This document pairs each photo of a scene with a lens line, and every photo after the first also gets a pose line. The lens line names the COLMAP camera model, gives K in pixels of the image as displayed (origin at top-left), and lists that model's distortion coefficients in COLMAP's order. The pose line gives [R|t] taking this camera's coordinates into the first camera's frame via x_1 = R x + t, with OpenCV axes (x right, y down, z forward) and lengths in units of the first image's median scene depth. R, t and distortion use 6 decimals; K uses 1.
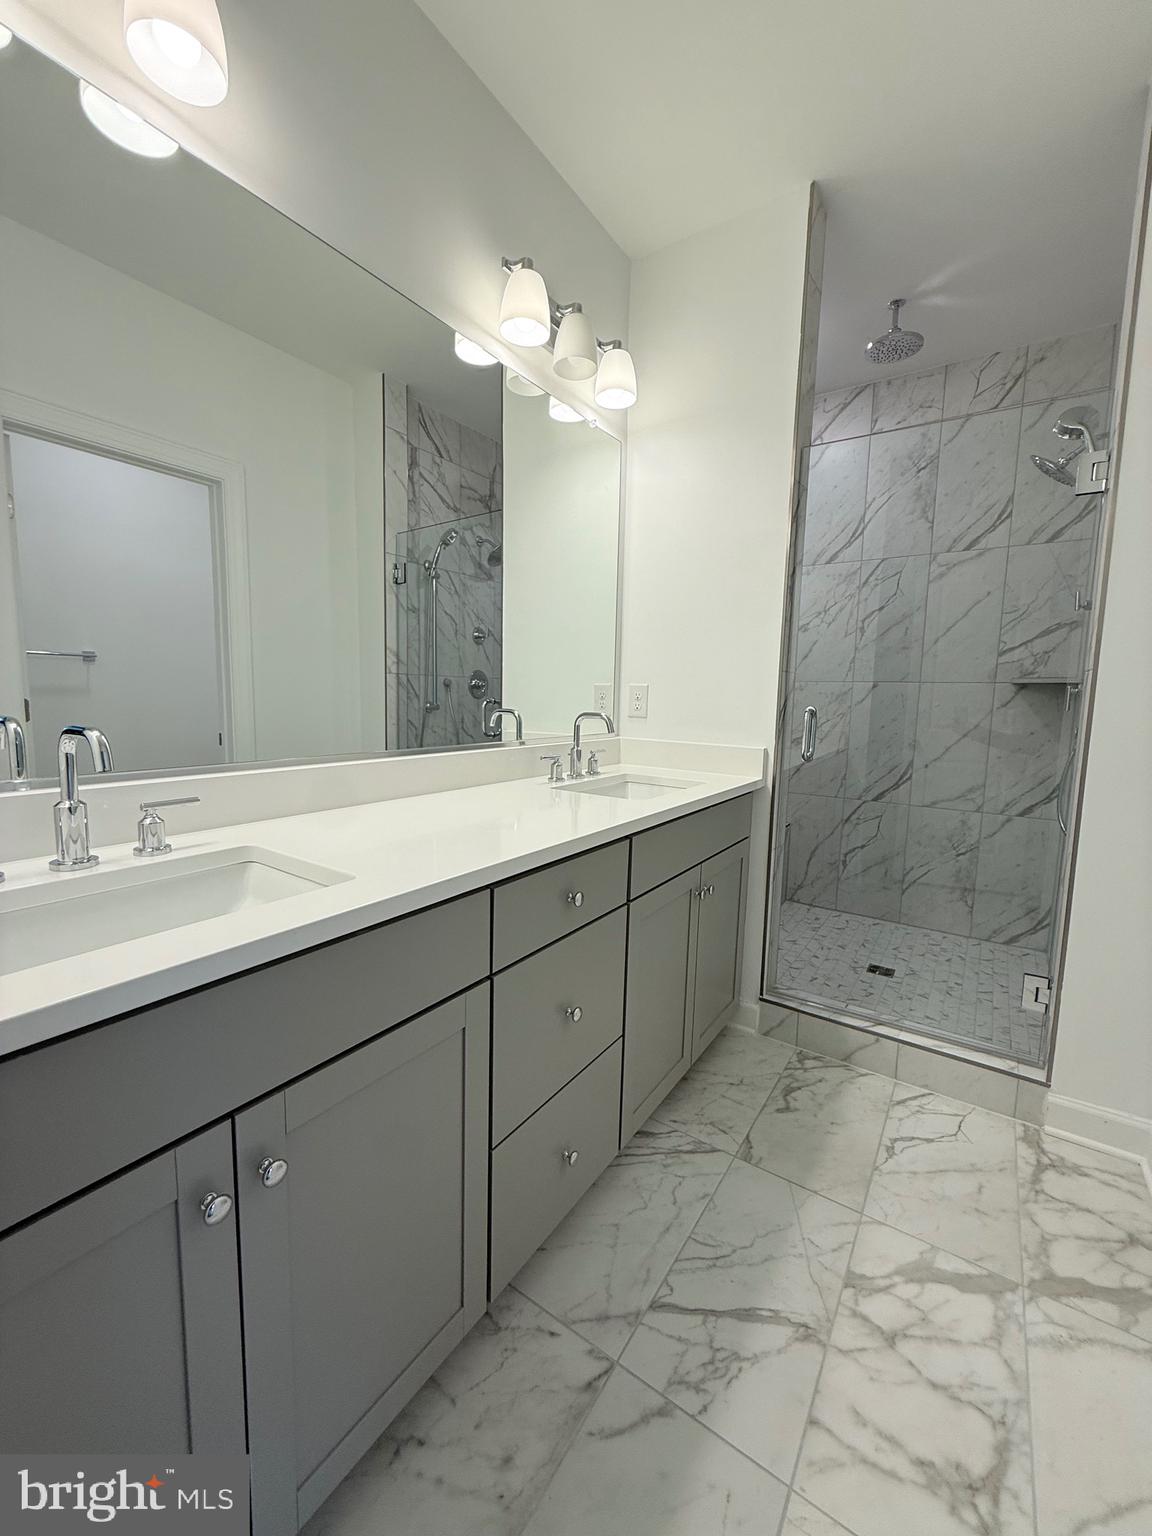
lens RADIAL K [[613.2, 0, 577.0], [0, 613.2, 765.8], [0, 0, 1]] dist [0.000615, -0.000469]
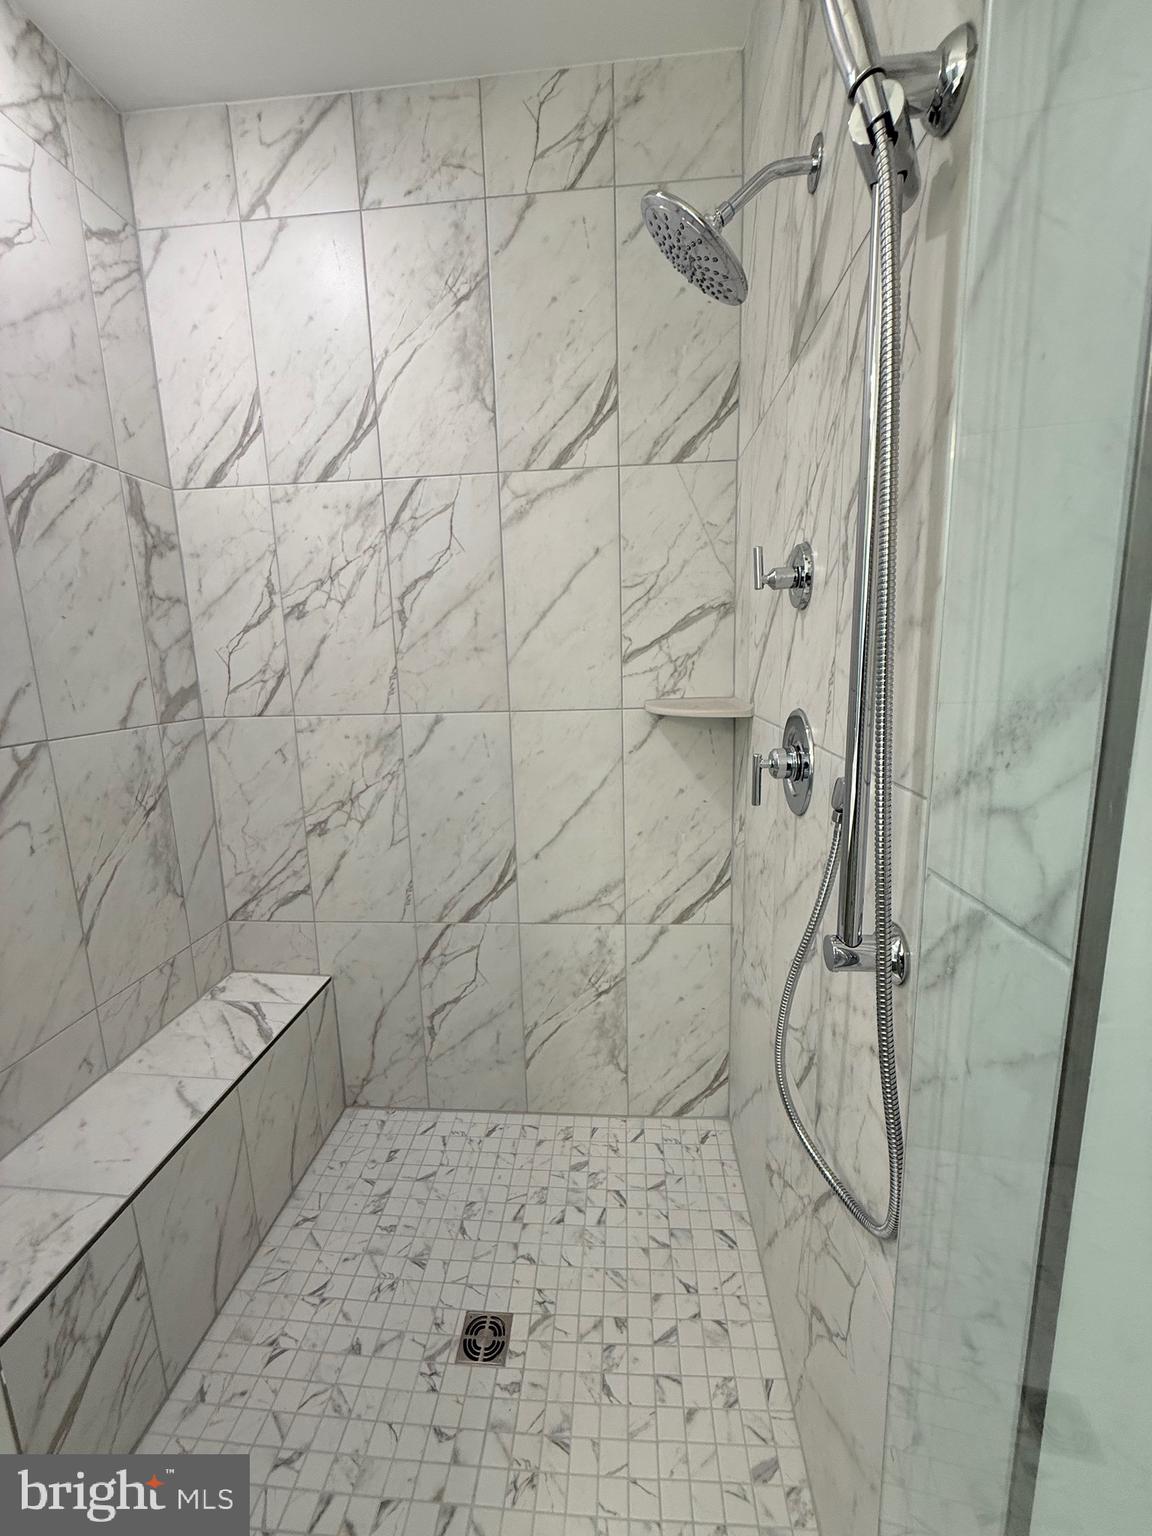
lens RADIAL K [[613.2, 0, 574.1], [0, 613.2, 769.6], [0, 0, 1]] dist [0.000615, -0.000469]
pose [[0.865747, -0.129569, 0.483419, 0.344391], [0.103503, 0.991378, 0.080352, -0.126072], [-0.489662, -0.019529, 0.871694, 0.500829]]
